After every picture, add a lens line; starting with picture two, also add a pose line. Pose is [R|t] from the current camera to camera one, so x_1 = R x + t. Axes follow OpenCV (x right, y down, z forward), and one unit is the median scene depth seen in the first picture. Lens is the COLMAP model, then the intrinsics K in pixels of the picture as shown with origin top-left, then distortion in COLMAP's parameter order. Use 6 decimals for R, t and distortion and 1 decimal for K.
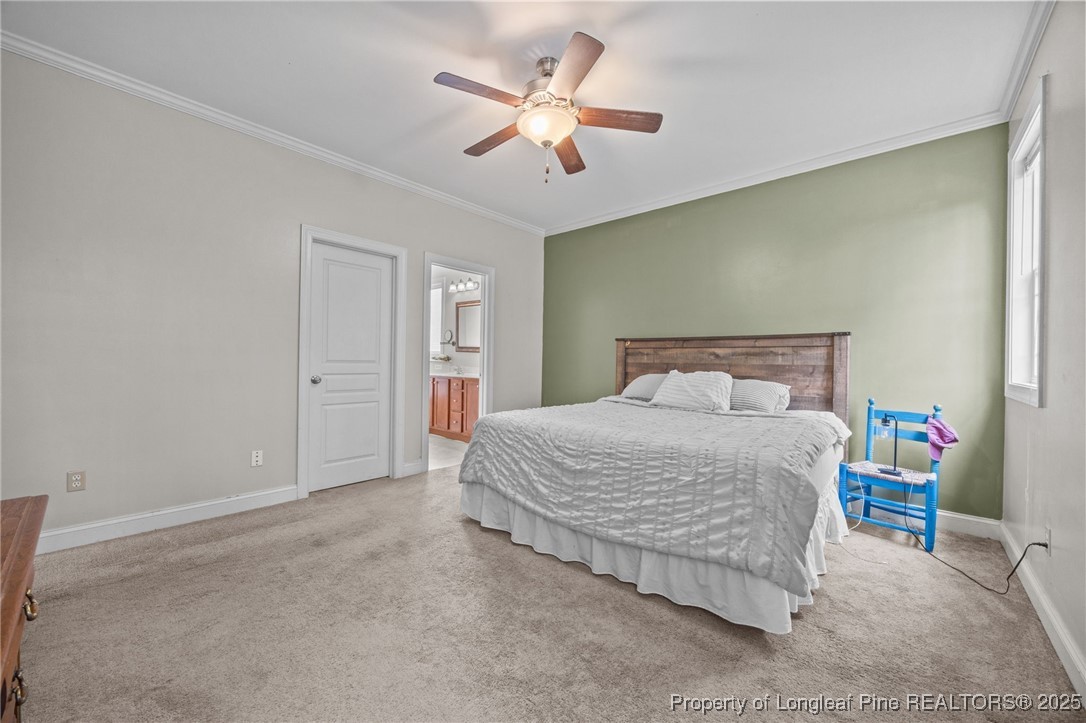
lens RADIAL K [[414.6, 0, 546.8], [0, 414.6, 361.0], [0, 0, 1]] dist [-0.001599, -0.000110]
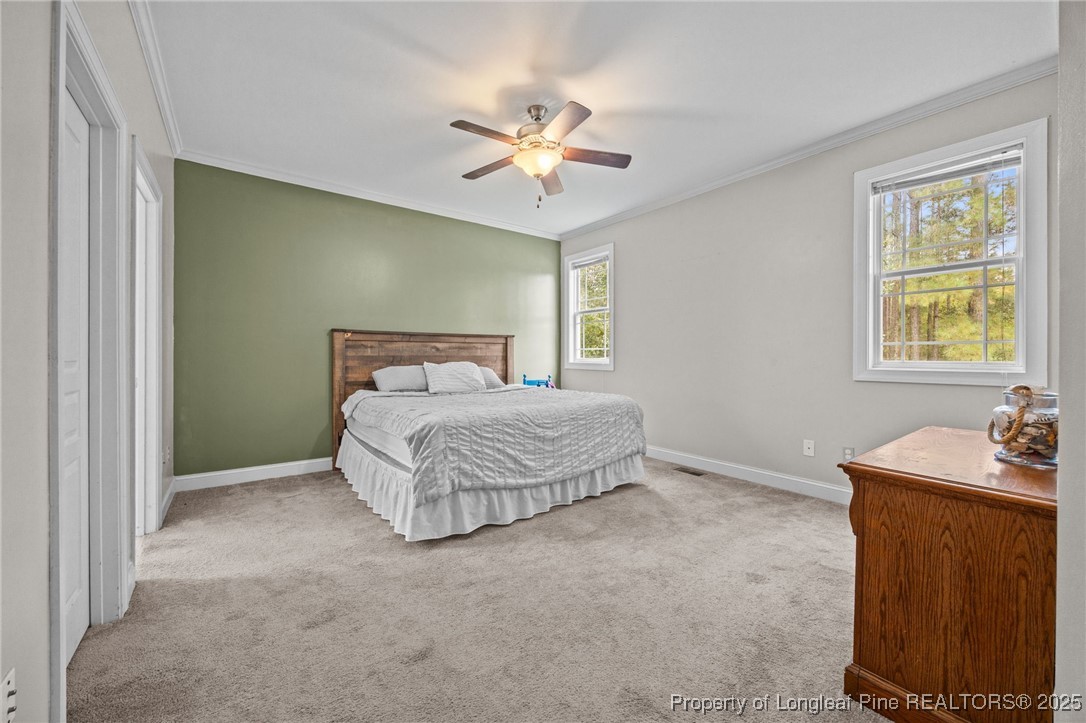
lens RADIAL K [[414.6, 0, 546.8], [0, 414.6, 361.0], [0, 0, 1]] dist [-0.001599, -0.000110]
pose [[0.197494, -0.028154, 0.979900, -1.017045], [0.002721, 0.999599, 0.028172, -0.015830], [-0.980300, -0.002898, 0.197491, 0.631033]]
